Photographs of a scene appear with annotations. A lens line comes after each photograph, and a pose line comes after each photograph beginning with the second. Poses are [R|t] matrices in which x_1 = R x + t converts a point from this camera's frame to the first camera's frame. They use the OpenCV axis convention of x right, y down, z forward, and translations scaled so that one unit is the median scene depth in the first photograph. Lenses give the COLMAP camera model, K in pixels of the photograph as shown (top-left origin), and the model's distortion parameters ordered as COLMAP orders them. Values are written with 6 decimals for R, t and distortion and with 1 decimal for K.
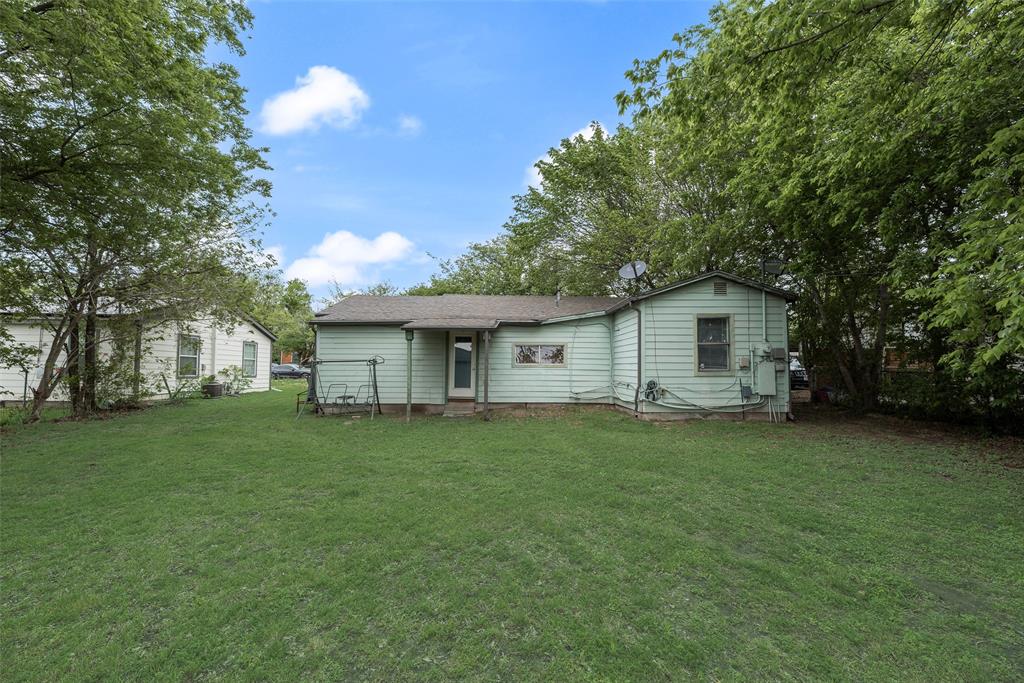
lens RADIAL K [[406.1, 0, 513.5], [0, 406.1, 358.5], [0, 0, 1]] dist [-0.000040, -0.000023]
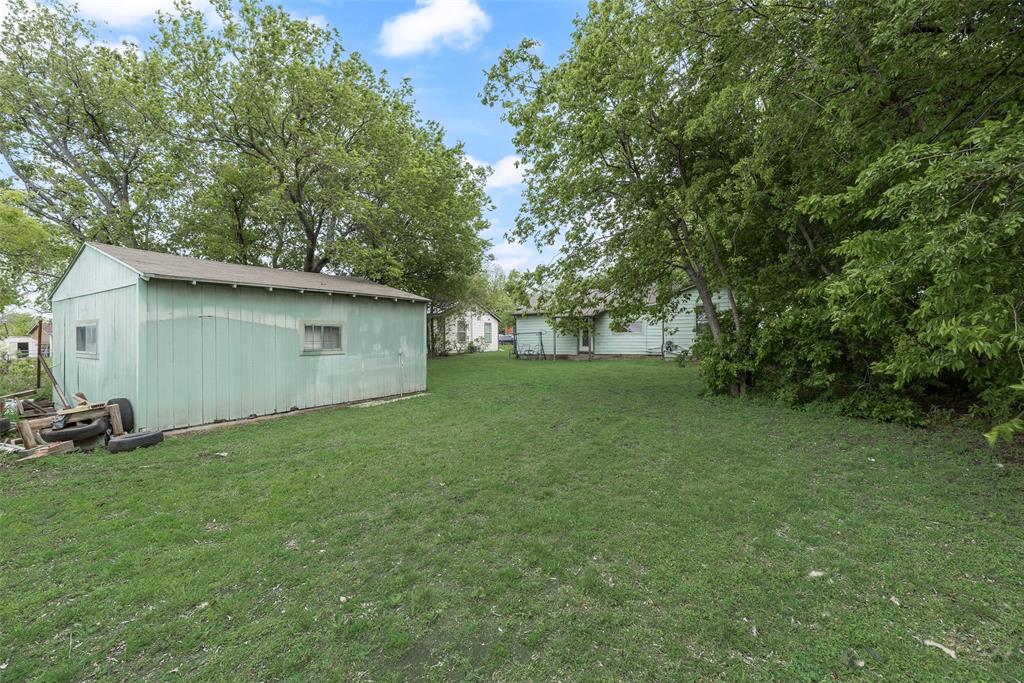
lens RADIAL K [[416.4, 0, 515.3], [0, 416.4, 347.2], [0, 0, 1]] dist [-0.000044, -0.000118]
pose [[0.876225, -0.003362, -0.481890, 0.487108], [0.027793, 0.998664, 0.043569, -0.014533], [0.481100, -0.051569, 0.875148, -0.788439]]
